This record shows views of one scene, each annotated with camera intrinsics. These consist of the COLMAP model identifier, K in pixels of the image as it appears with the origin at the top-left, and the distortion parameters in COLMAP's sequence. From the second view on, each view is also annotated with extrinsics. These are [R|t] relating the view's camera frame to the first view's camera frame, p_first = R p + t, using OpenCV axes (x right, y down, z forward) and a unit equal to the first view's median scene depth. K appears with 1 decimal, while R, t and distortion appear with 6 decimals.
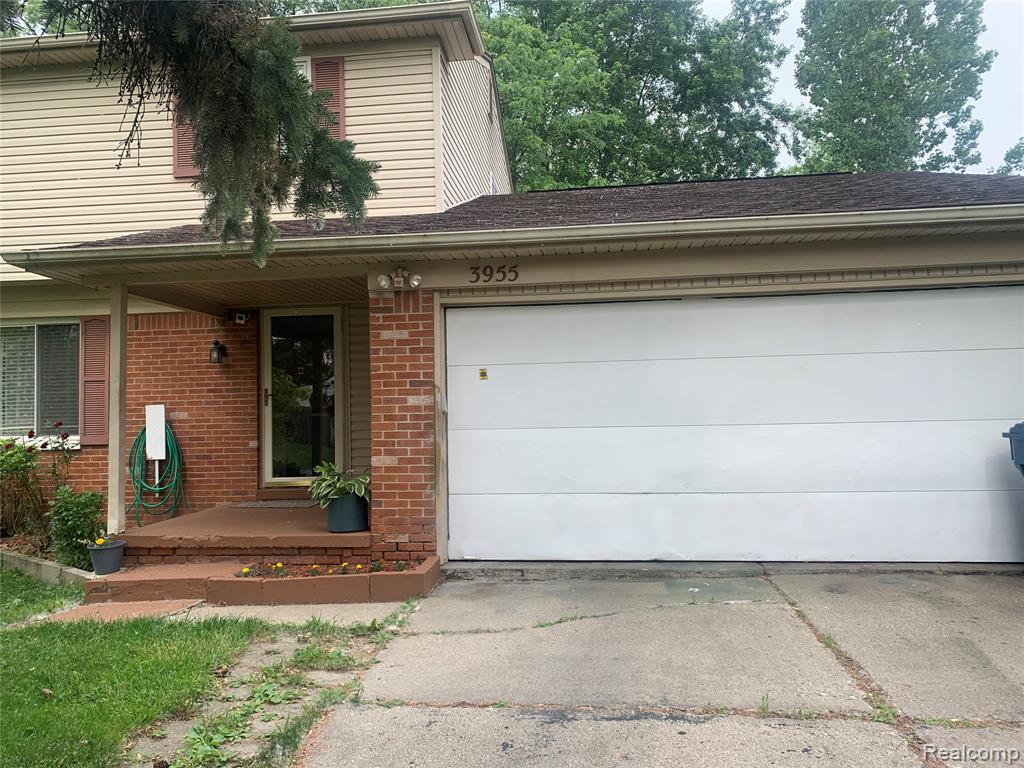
lens RADIAL K [[776.2, 0, 497.7], [0, 776.2, 387.6], [0, 0, 1]] dist [0.039664, -0.053082]
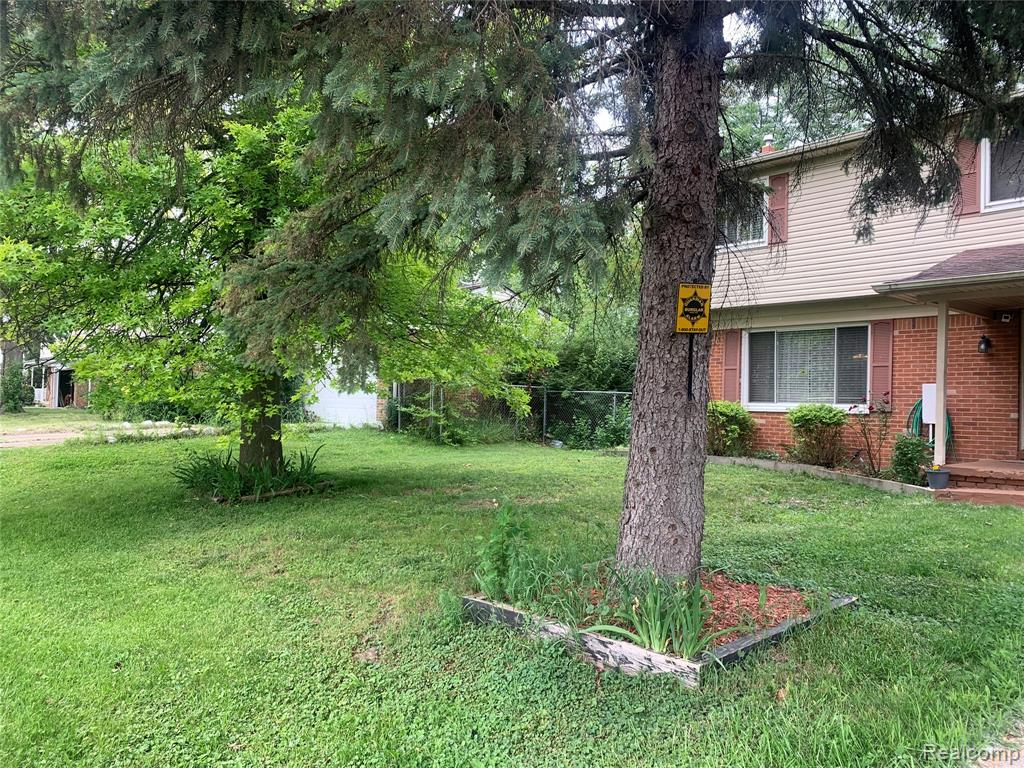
lens RADIAL K [[776.2, 0, 530.0], [0, 776.2, 391.6], [0, 0, 1]] dist [0.039664, -0.053082]
pose [[0.752079, 0.024592, -0.658614, -0.080505], [-0.011599, 0.999643, 0.024080, 0.013622], [0.658970, -0.010471, 0.752096, -0.602075]]
